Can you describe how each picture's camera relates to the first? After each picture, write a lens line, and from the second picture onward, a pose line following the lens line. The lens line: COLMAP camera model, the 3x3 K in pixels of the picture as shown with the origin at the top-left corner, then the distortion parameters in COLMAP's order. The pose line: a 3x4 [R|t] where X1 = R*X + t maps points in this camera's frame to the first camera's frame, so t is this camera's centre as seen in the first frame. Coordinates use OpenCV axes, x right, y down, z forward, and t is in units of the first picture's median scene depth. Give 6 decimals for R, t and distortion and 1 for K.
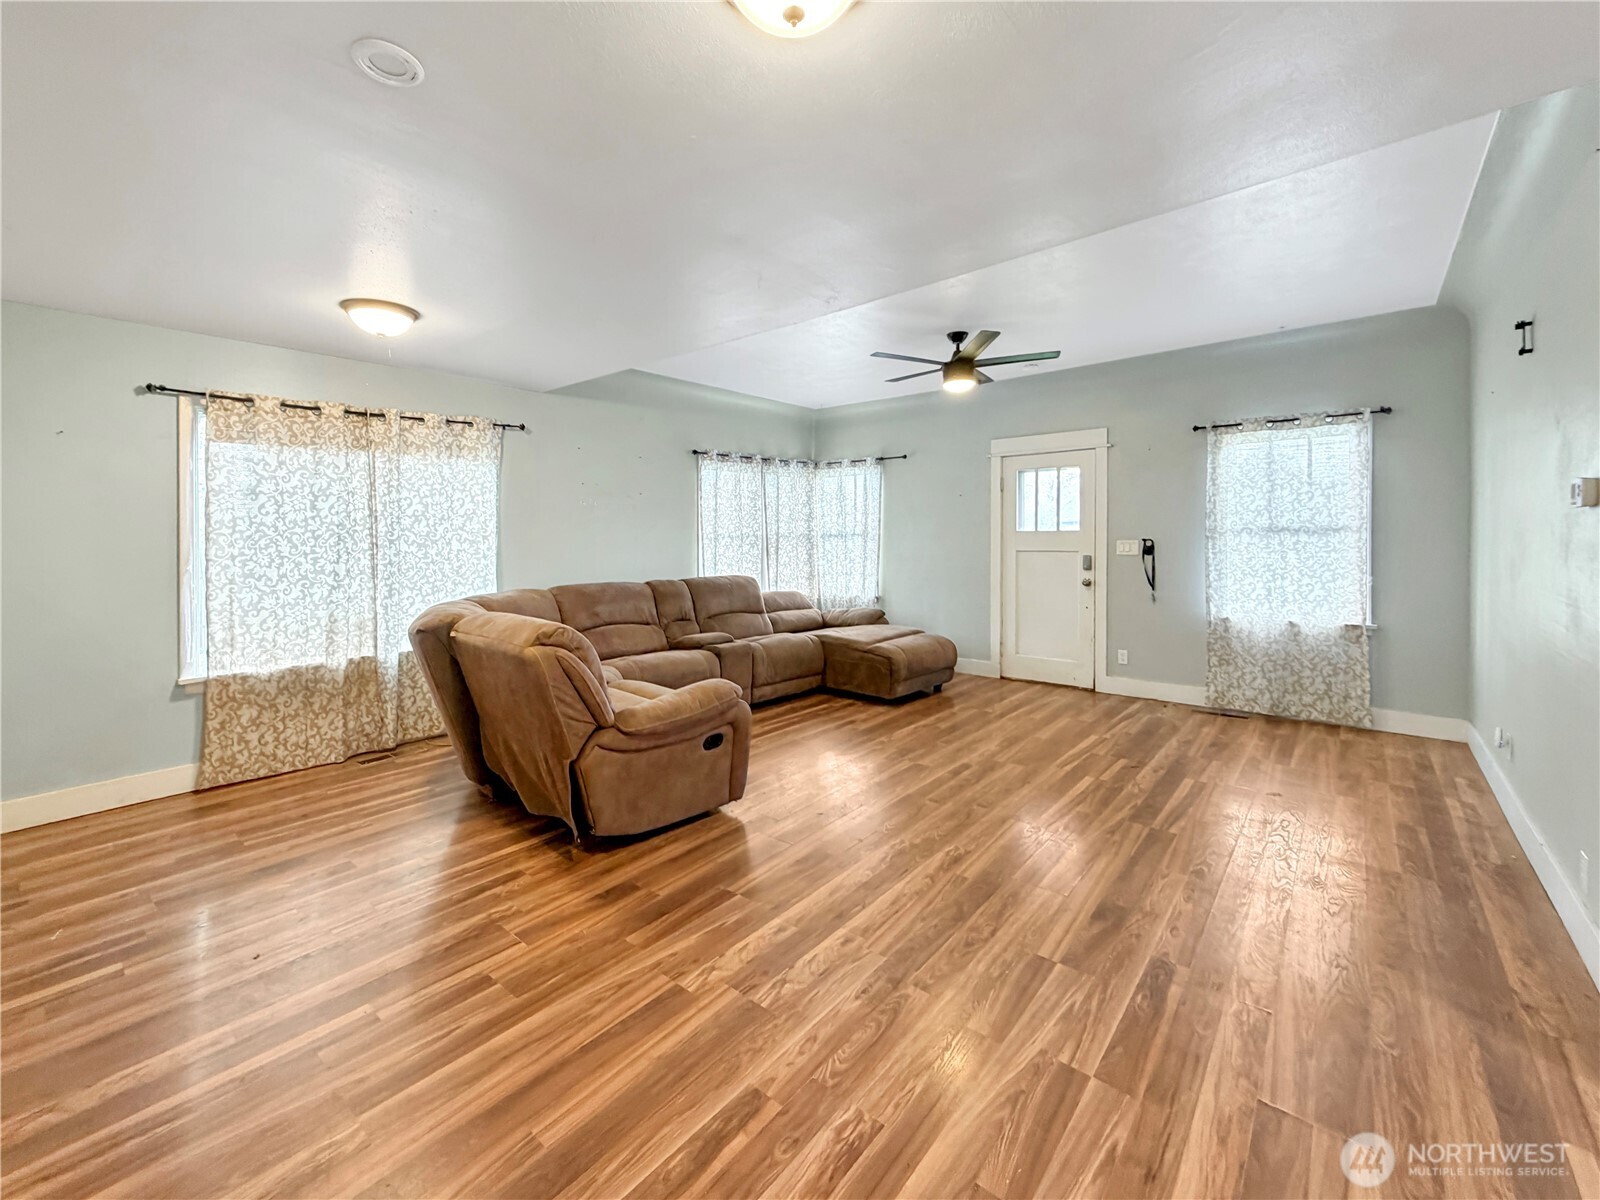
lens RADIAL K [[658.8, 0, 774.4], [0, 658.8, 527.9], [0, 0, 1]] dist [0.005916, -0.000853]
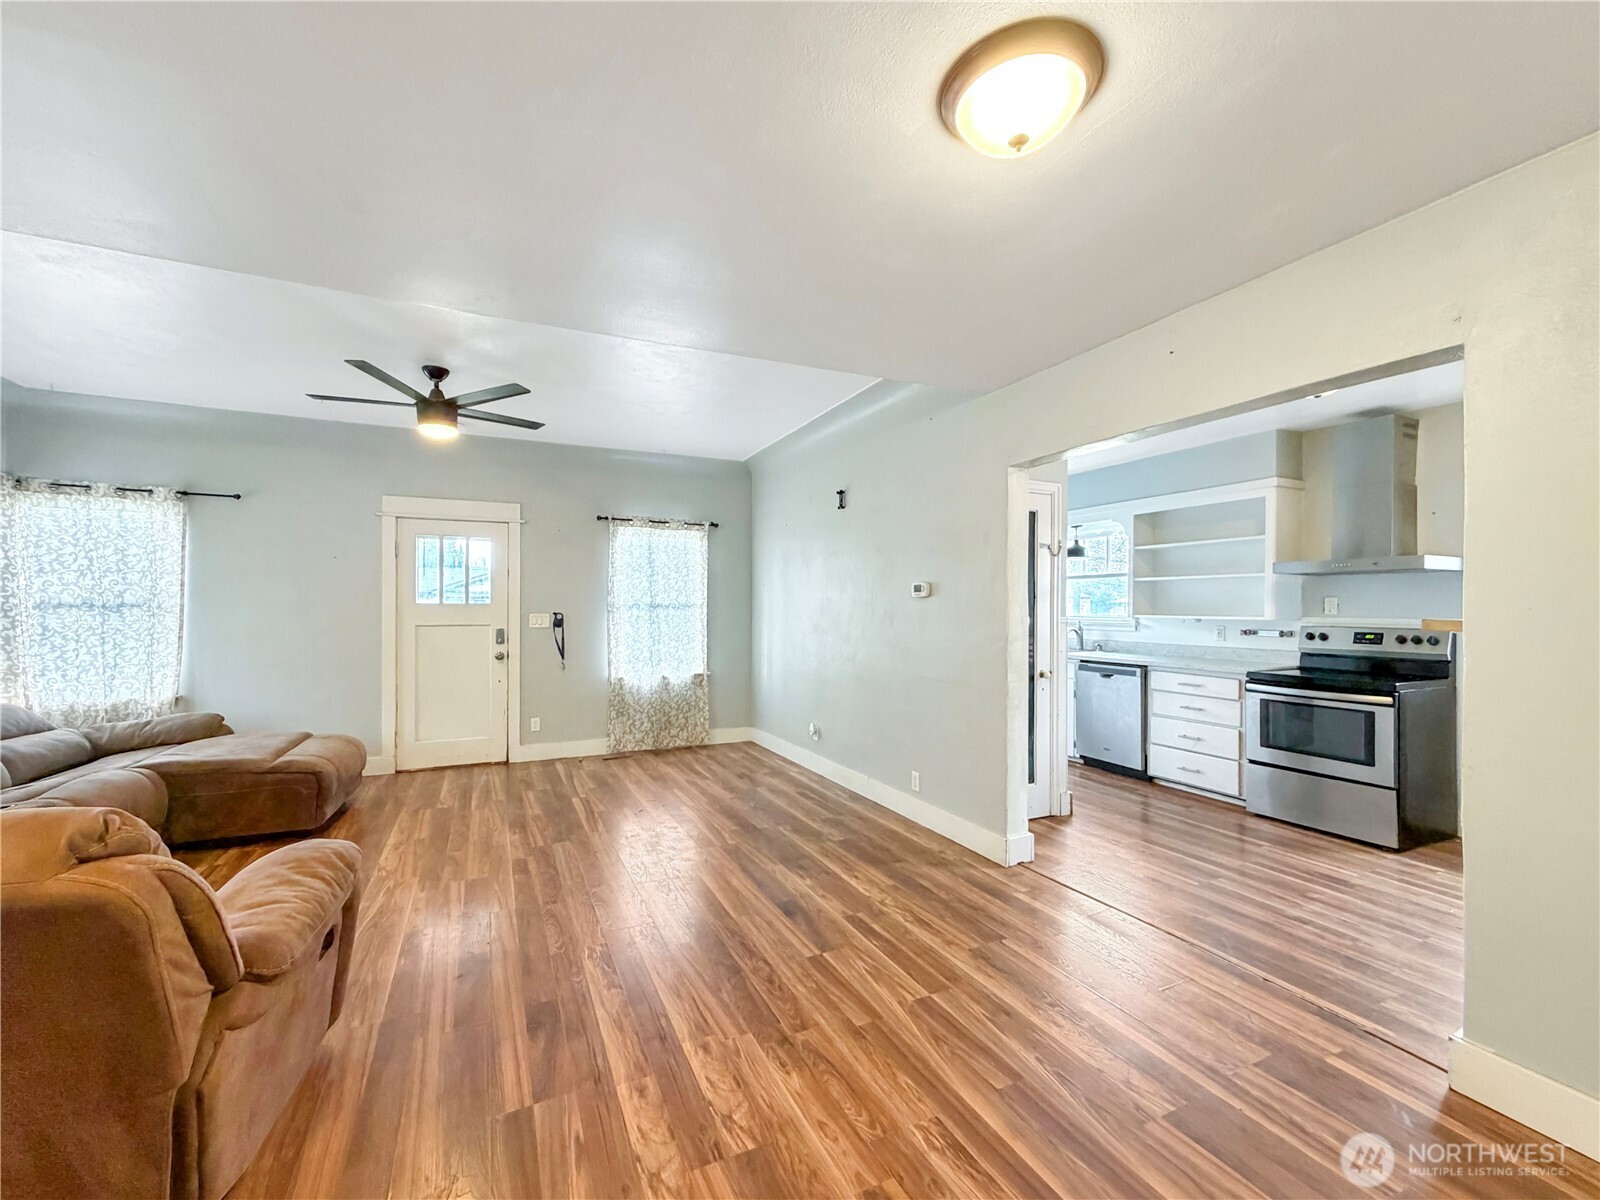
lens RADIAL K [[658.8, 0, 783.4], [0, 658.8, 608.5], [0, 0, 1]] dist [0.005916, -0.000853]
pose [[0.413750, 0.009448, 0.910341, -0.310084], [-0.017310, 0.999847, -0.002510, 0.007388], [-0.910226, -0.014719, 0.413851, 0.240258]]
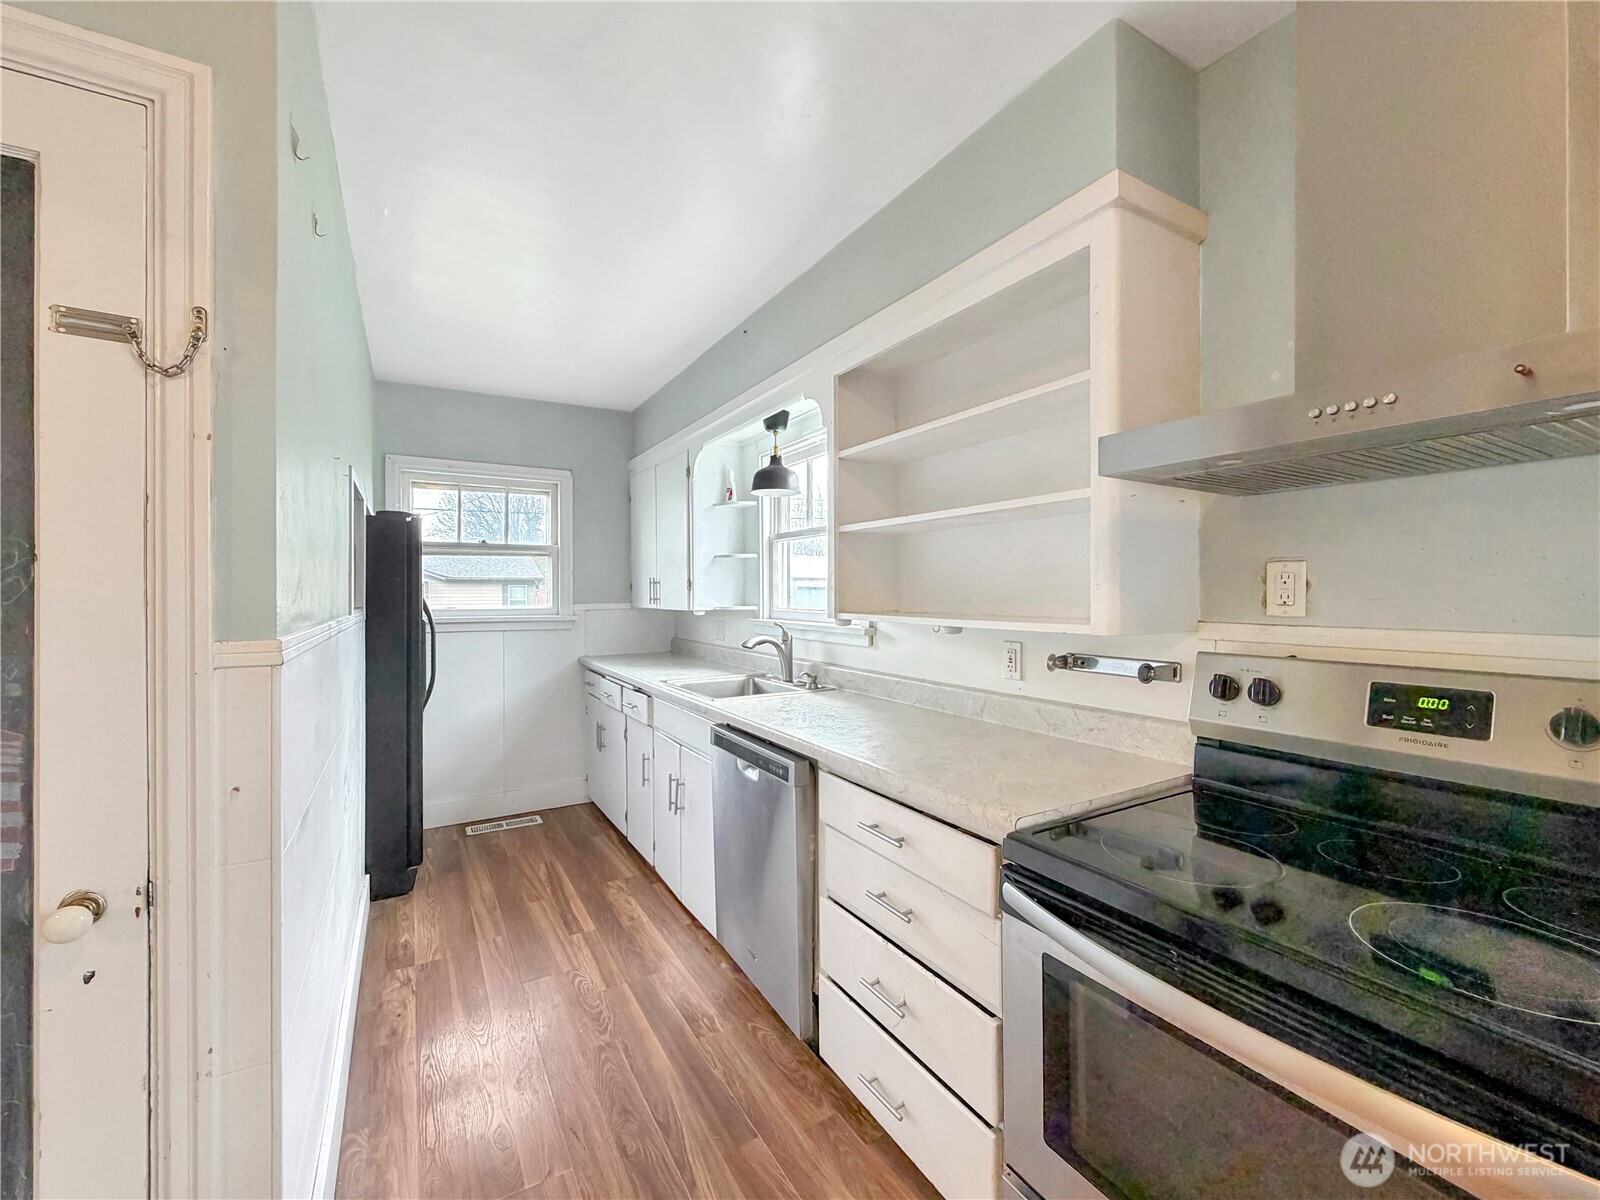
lens RADIAL K [[658.8, 0, 802.2], [0, 658.8, 587.7], [0, 0, 1]] dist [0.005916, -0.000853]
pose [[0.324212, 0.018654, 0.945801, 0.521558], [-0.011536, 0.999809, -0.015765, -0.005381], [-0.945914, -0.005799, 0.324365, 0.028225]]
